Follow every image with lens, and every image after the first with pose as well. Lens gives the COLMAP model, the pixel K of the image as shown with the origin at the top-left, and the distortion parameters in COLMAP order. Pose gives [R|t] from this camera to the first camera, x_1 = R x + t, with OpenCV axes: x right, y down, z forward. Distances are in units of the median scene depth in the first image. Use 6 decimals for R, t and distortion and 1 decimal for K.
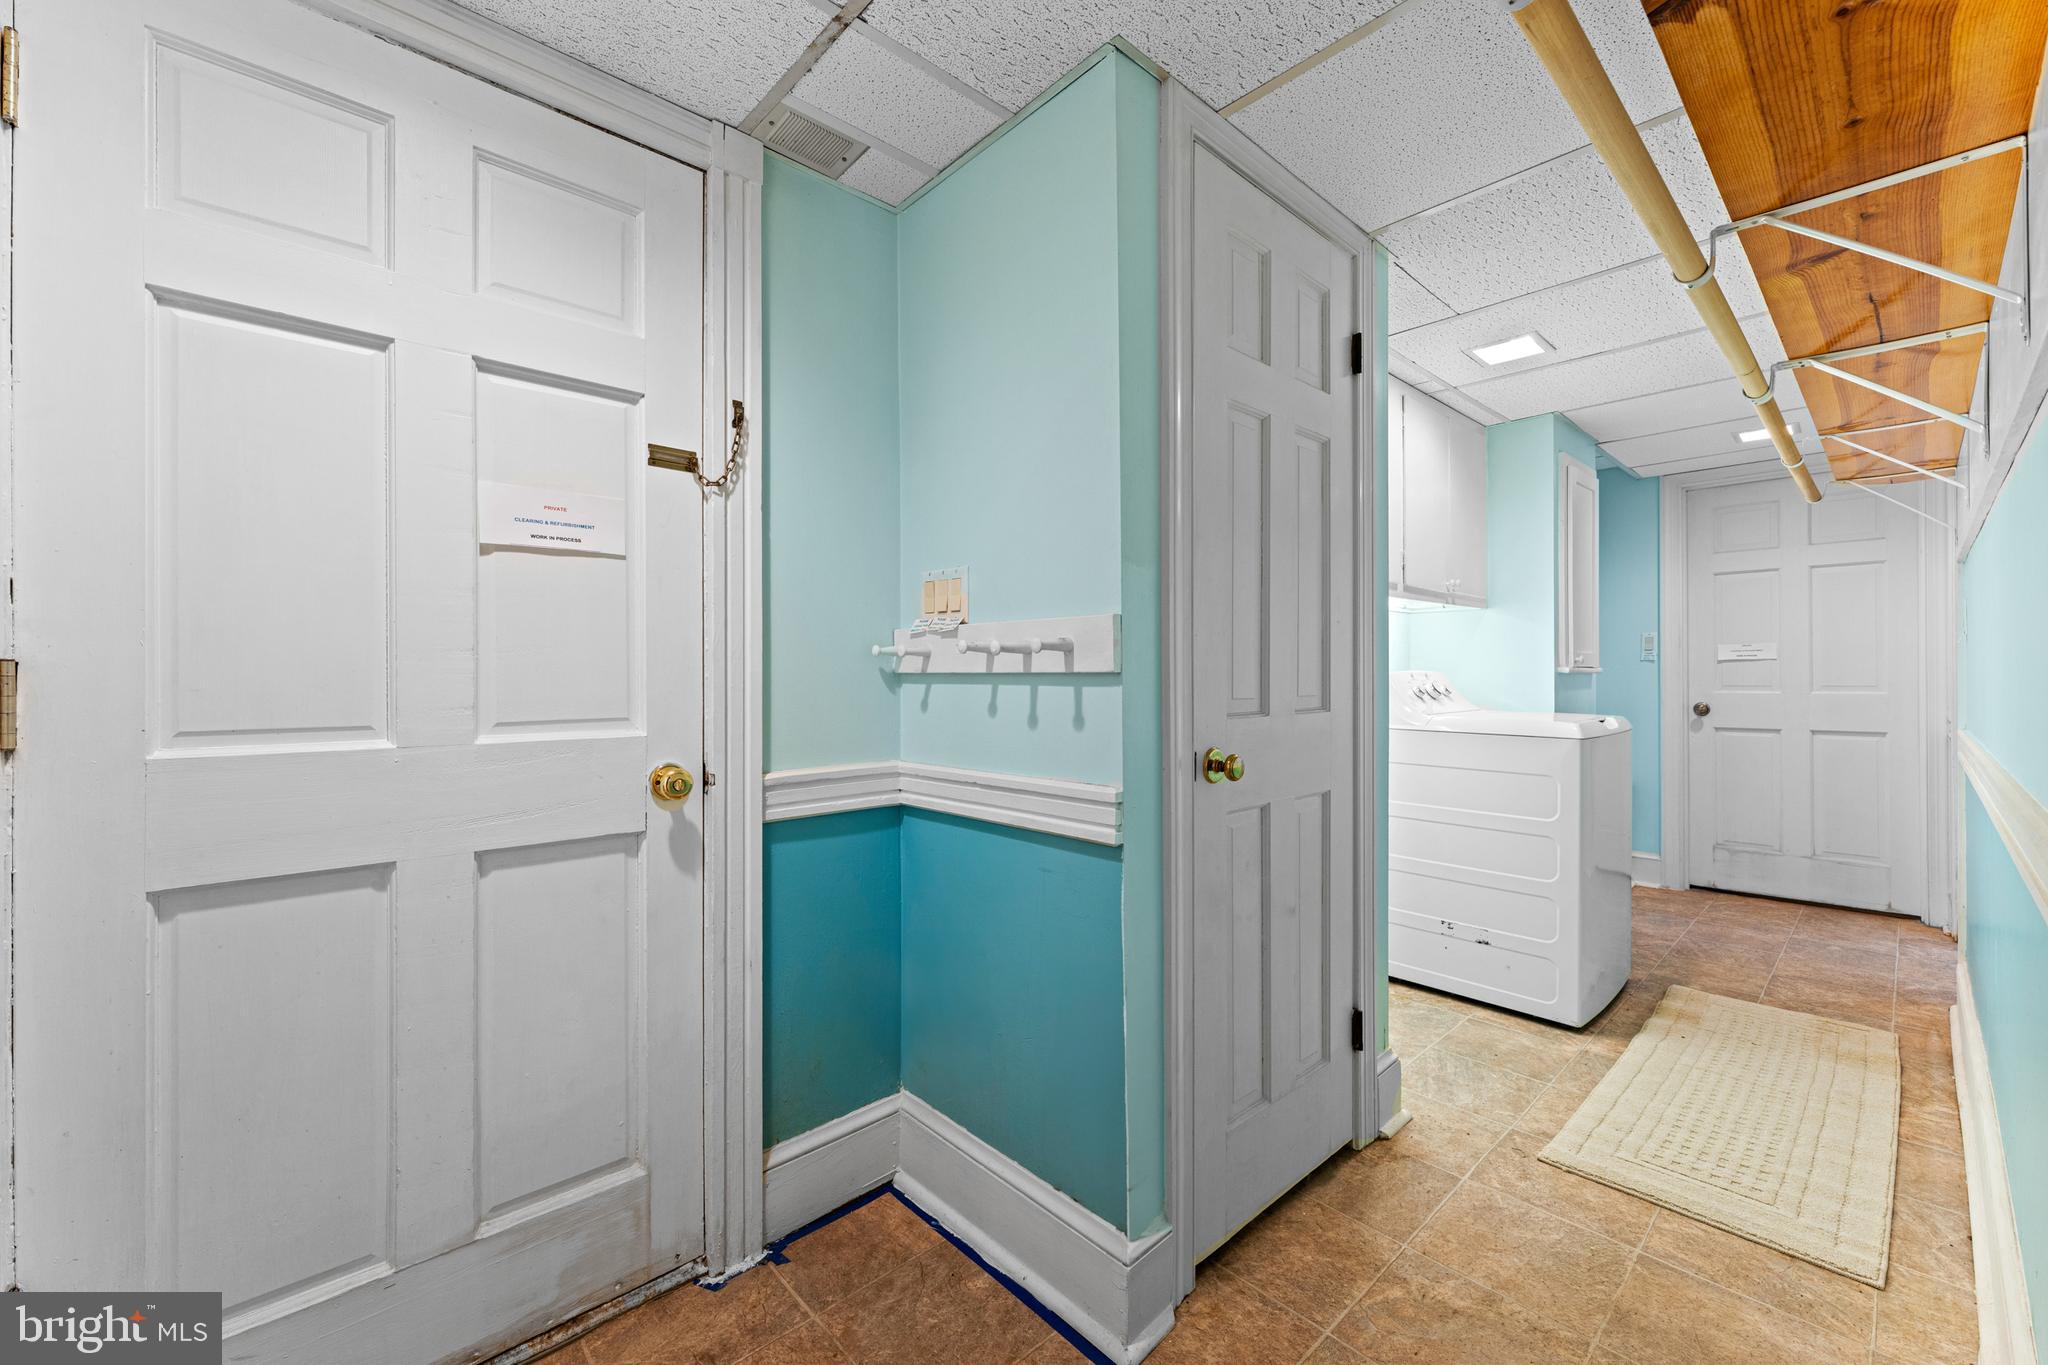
lens RADIAL K [[820.6, 0, 1018.6], [0, 820.6, 673.6], [0, 0, 1]] dist [0.002420, -0.000256]
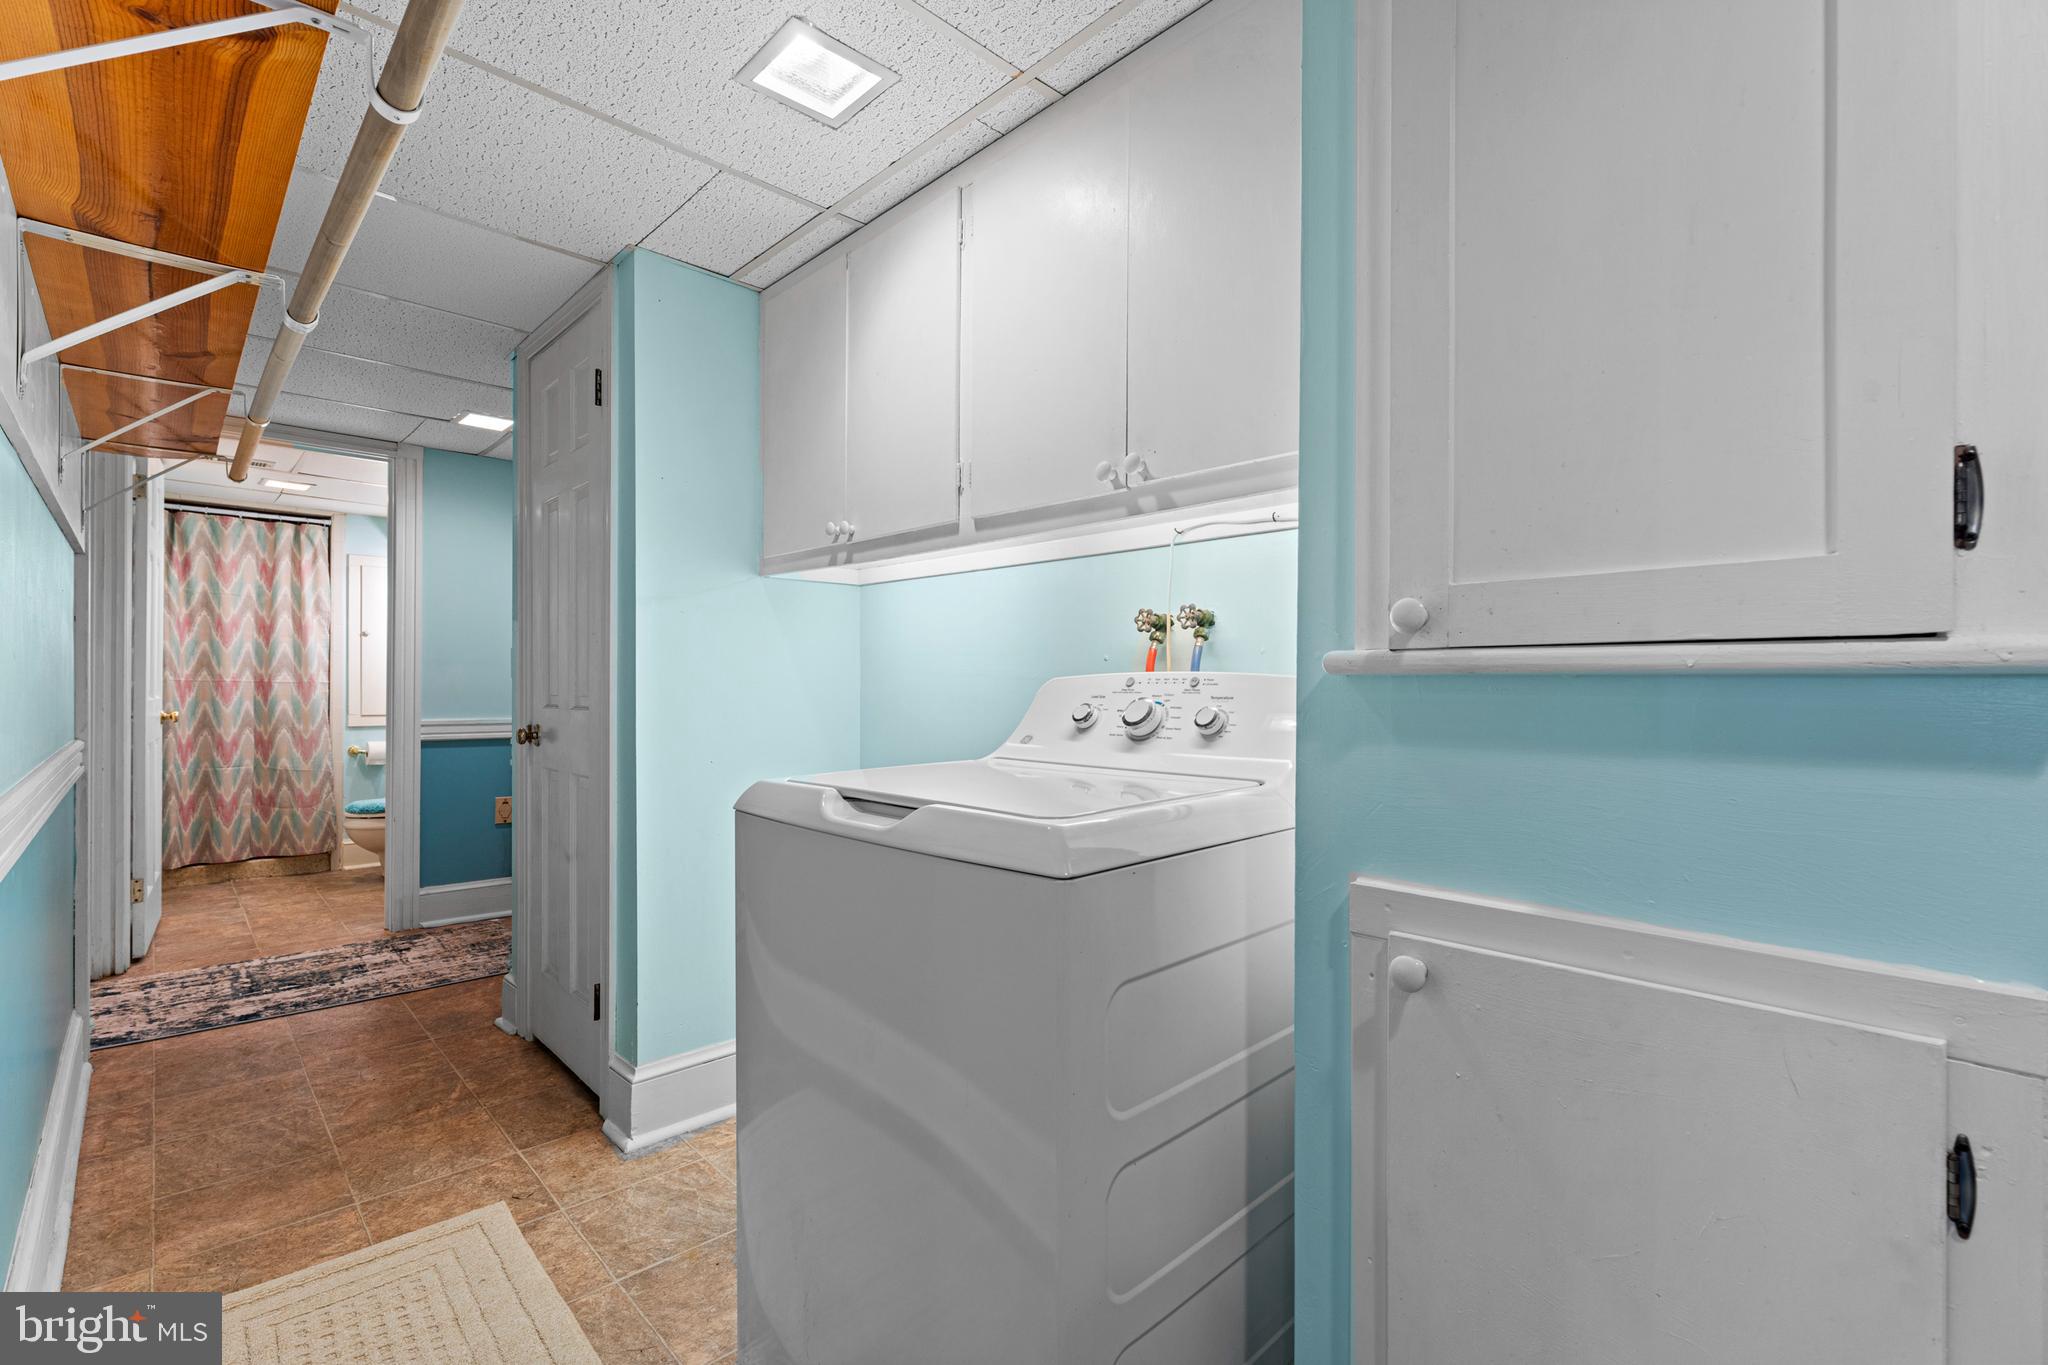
lens RADIAL K [[904.2, 0, 1016.0], [0, 904.2, 685.2], [0, 0, 1]] dist [-0.002194, 0.000008]
pose [[0.019432, 0.004660, -0.999800, 1.938303], [-0.000133, 0.999989, 0.004658, 0.005222], [0.999811, 0.000042, 0.019432, 1.825387]]
